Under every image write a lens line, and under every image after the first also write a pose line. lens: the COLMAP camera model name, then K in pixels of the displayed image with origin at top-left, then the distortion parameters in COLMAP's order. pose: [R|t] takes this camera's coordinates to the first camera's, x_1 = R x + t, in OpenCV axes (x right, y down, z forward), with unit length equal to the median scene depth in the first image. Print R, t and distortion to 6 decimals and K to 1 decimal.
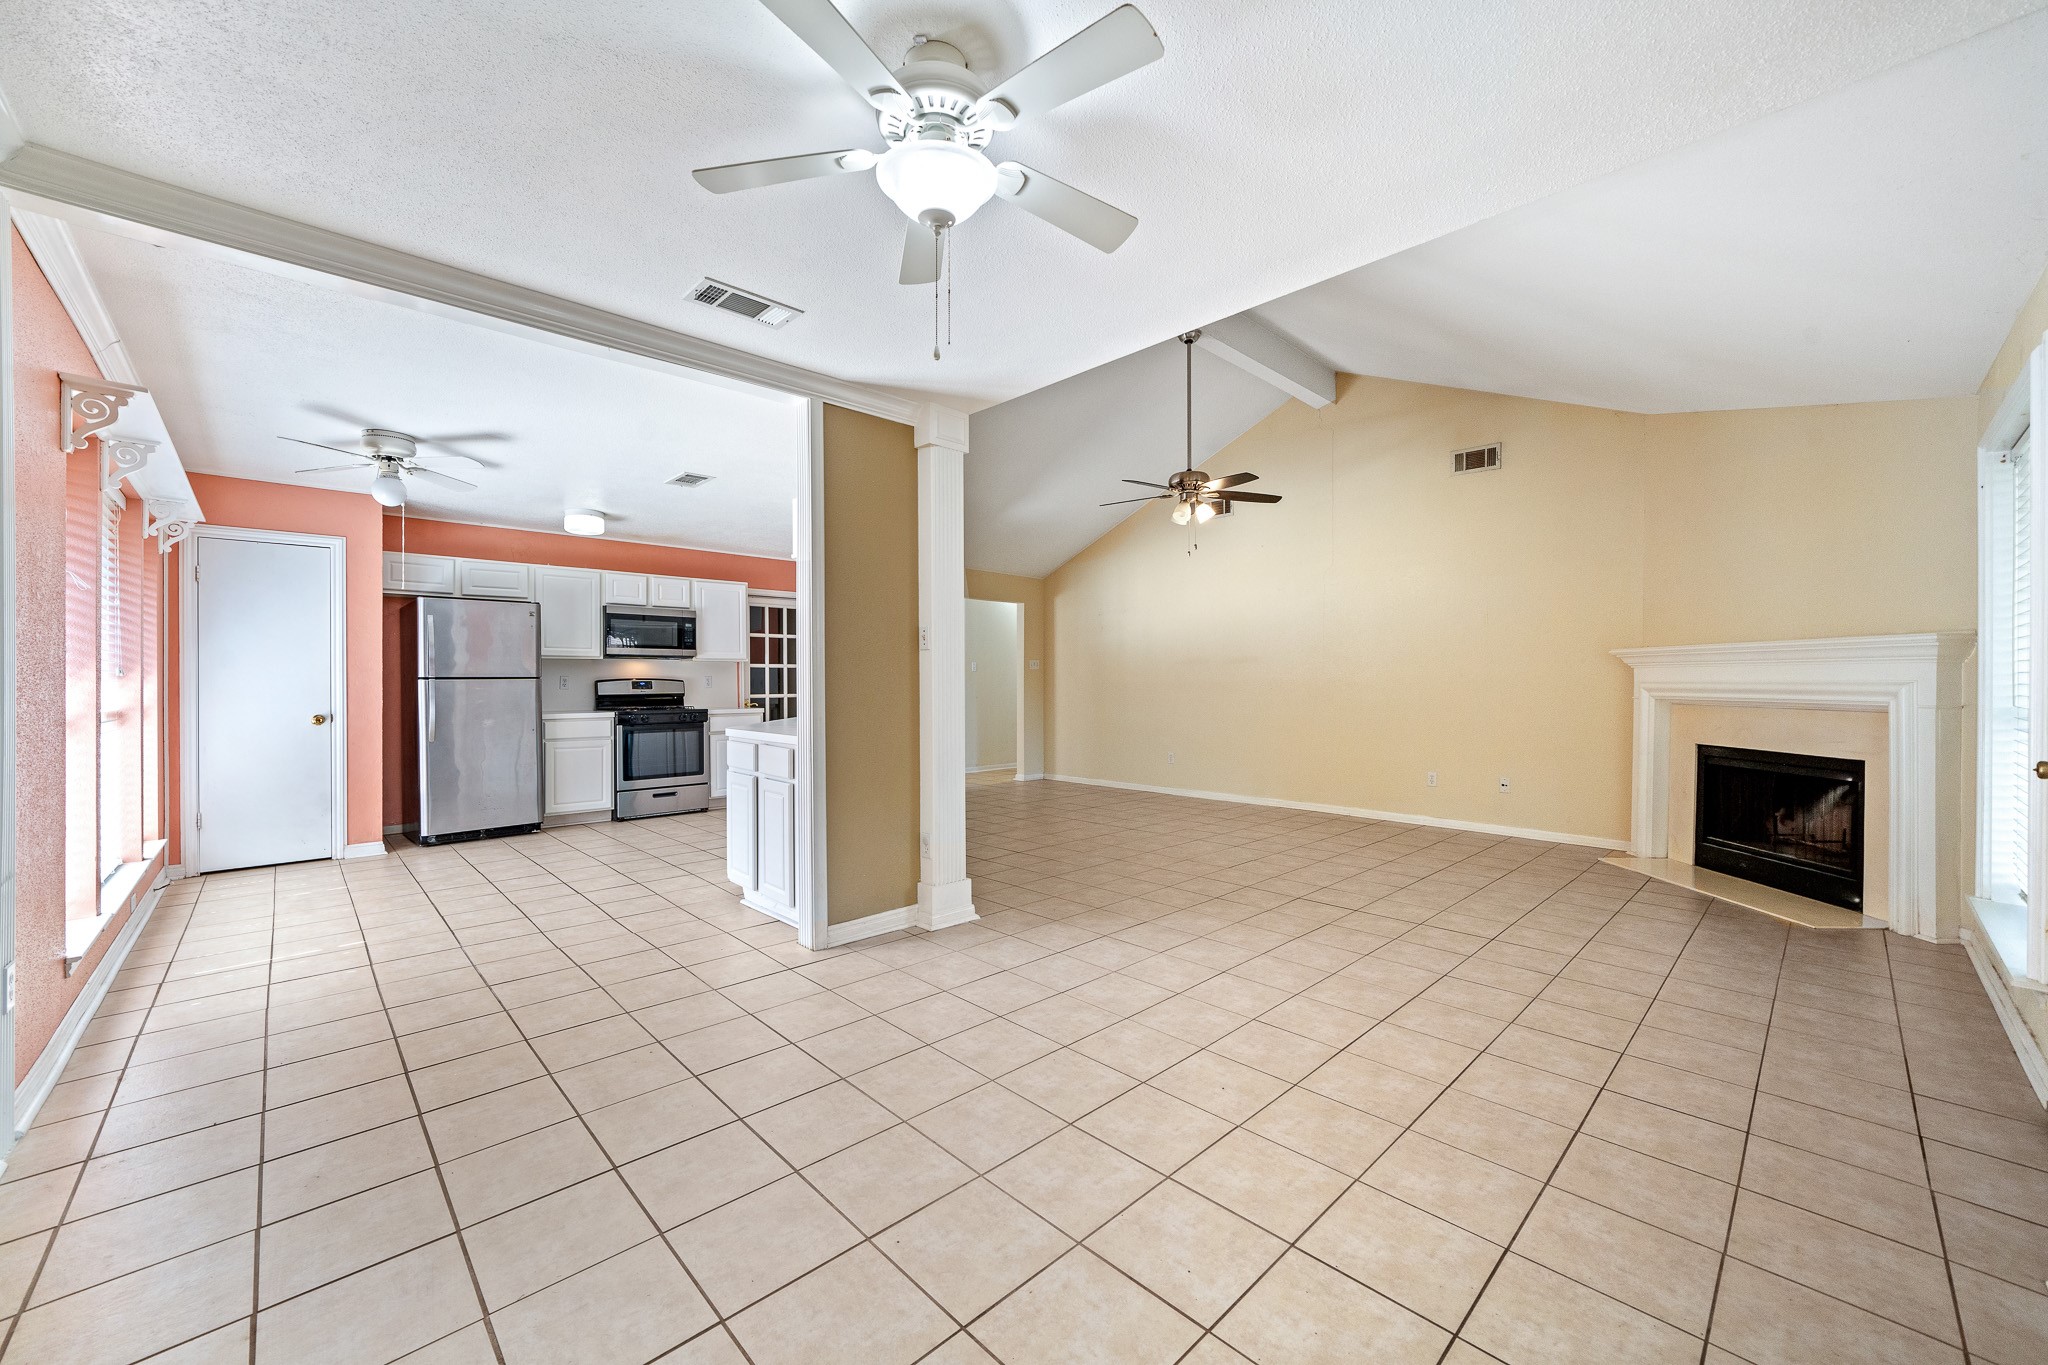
lens RADIAL K [[751.6, 0, 1024.0], [0, 751.6, 682.5], [0, 0, 1]] dist [-0.000583, 0.000057]
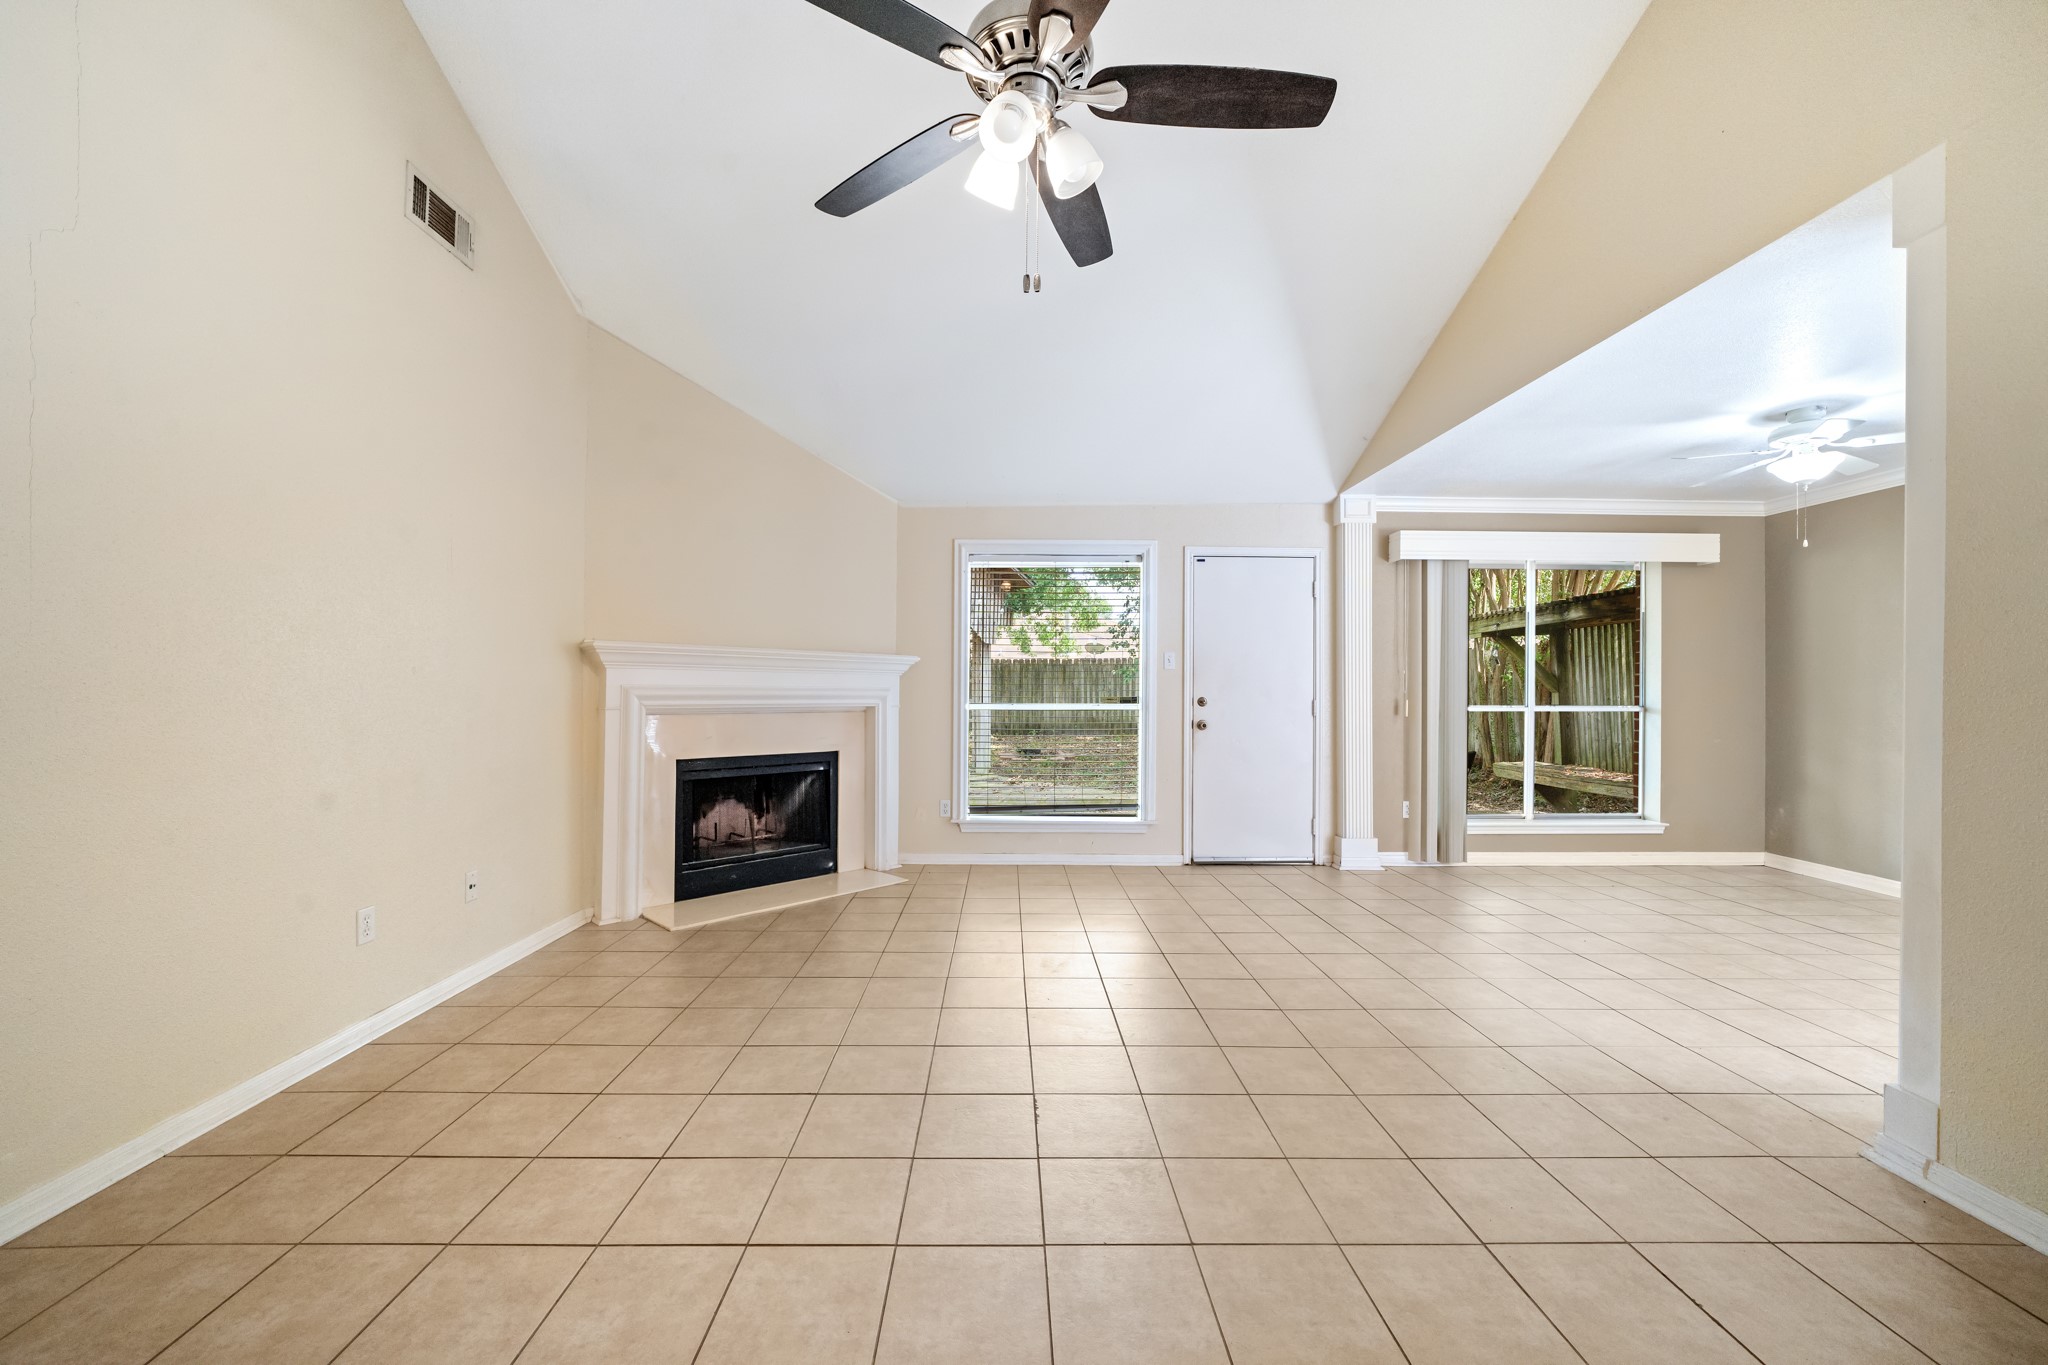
lens RADIAL K [[793.1, 0, 1013.2], [0, 793.1, 688.2], [0, 0, 1]] dist [-0.004403, -0.000178]
pose [[-0.729017, -0.005409, 0.684475, -0.003705], [-0.006548, 0.999978, 0.000928, -0.003493], [-0.684465, -0.003805, -0.729036, 1.640391]]
